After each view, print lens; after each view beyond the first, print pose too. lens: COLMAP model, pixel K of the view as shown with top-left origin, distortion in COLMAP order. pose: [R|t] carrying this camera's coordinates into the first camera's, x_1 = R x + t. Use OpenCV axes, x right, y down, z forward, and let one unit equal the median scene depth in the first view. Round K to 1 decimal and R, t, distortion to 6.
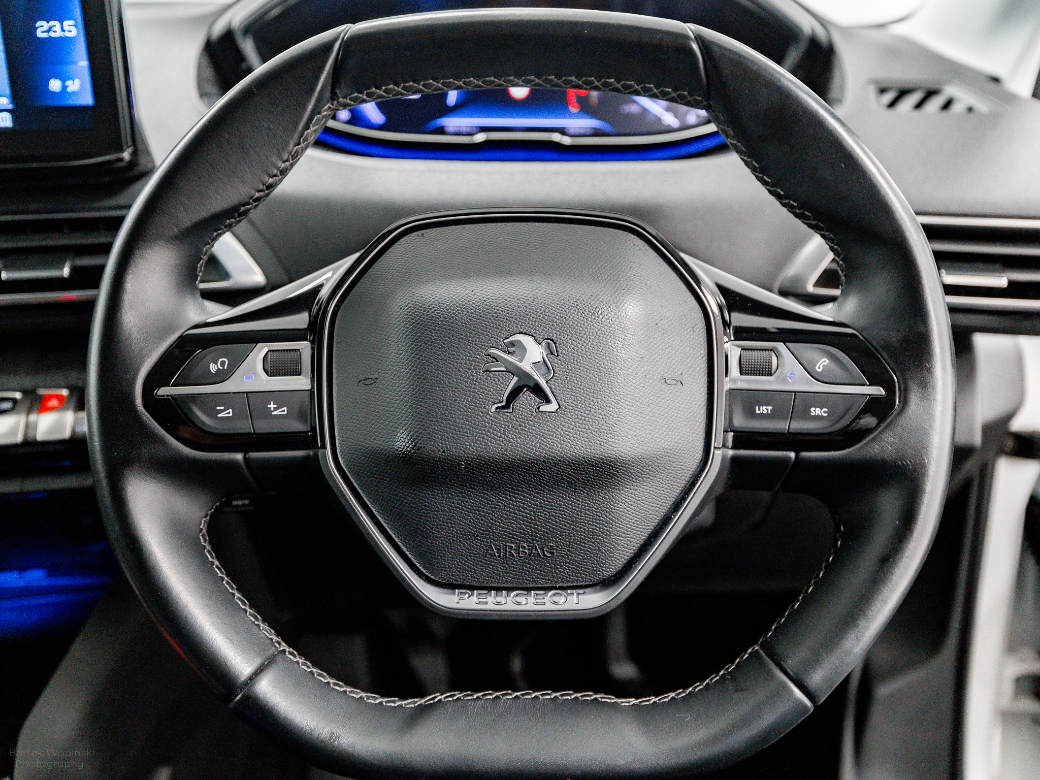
lens RADIAL K [[830.4, 0, 520.0], [0, 830.4, 390.0], [0, 0, 1]] dist [0.005831, 0.006661]
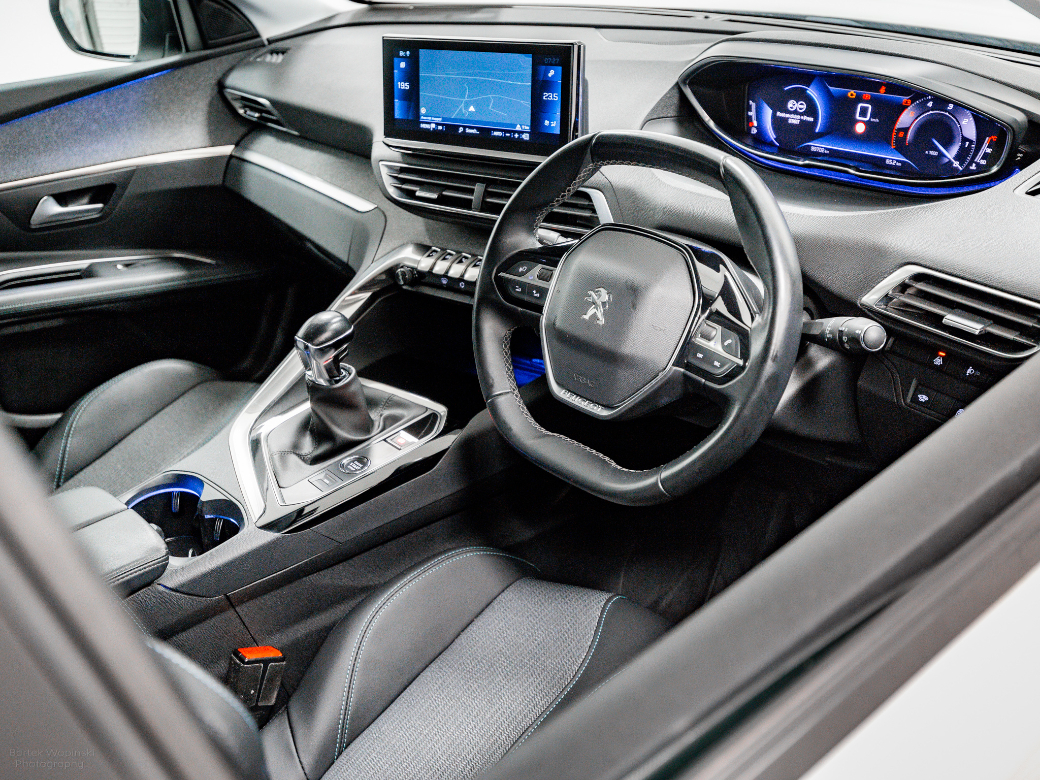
lens RADIAL K [[1110.3, 0, 520.0], [0, 1110.3, 390.0], [0, 0, 1]] dist [0.017416, 0.011076]
pose [[0.635805, 0.310277, -0.706739, 1.922440], [-0.246805, 0.949298, 0.194733, -0.308547], [0.731327, 0.050614, 0.680146, -1.116355]]
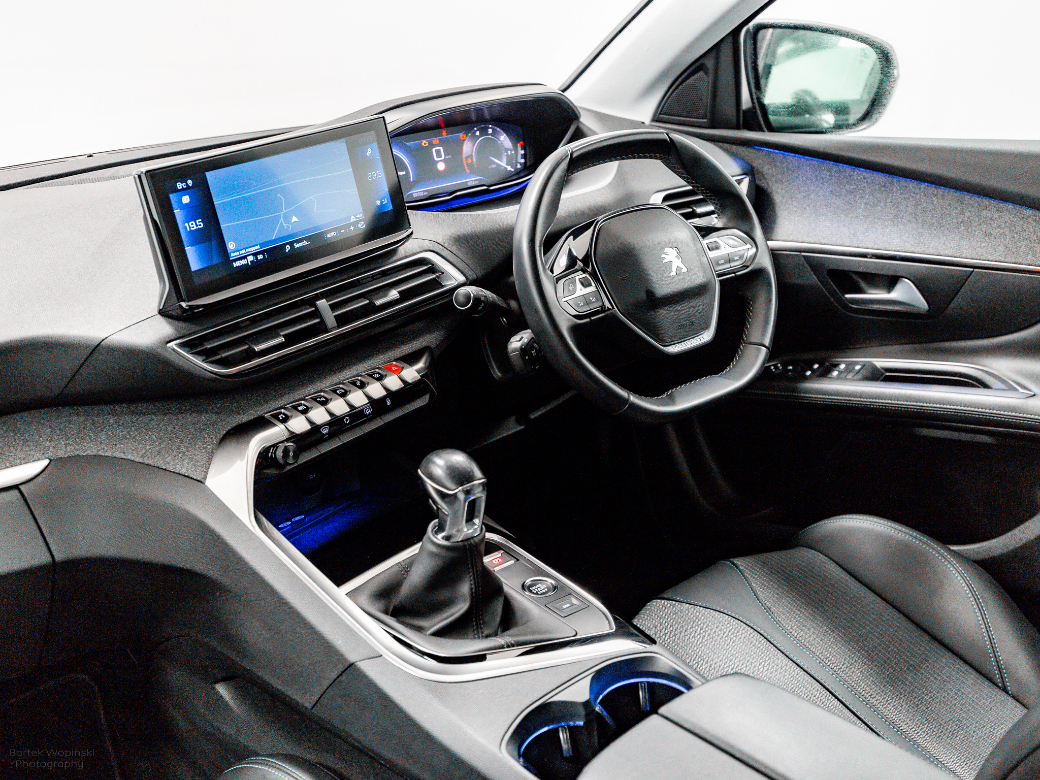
lens RADIAL K [[1110.3, 0, 520.0], [0, 1110.3, 390.0], [0, 0, 1]] dist [0.017416, 0.011076]
pose [[0.792215, -0.271920, 0.546310, -2.270264], [0.309639, 0.950549, 0.024112, 0.128136], [-0.525851, 0.150057, 0.837236, -1.645127]]
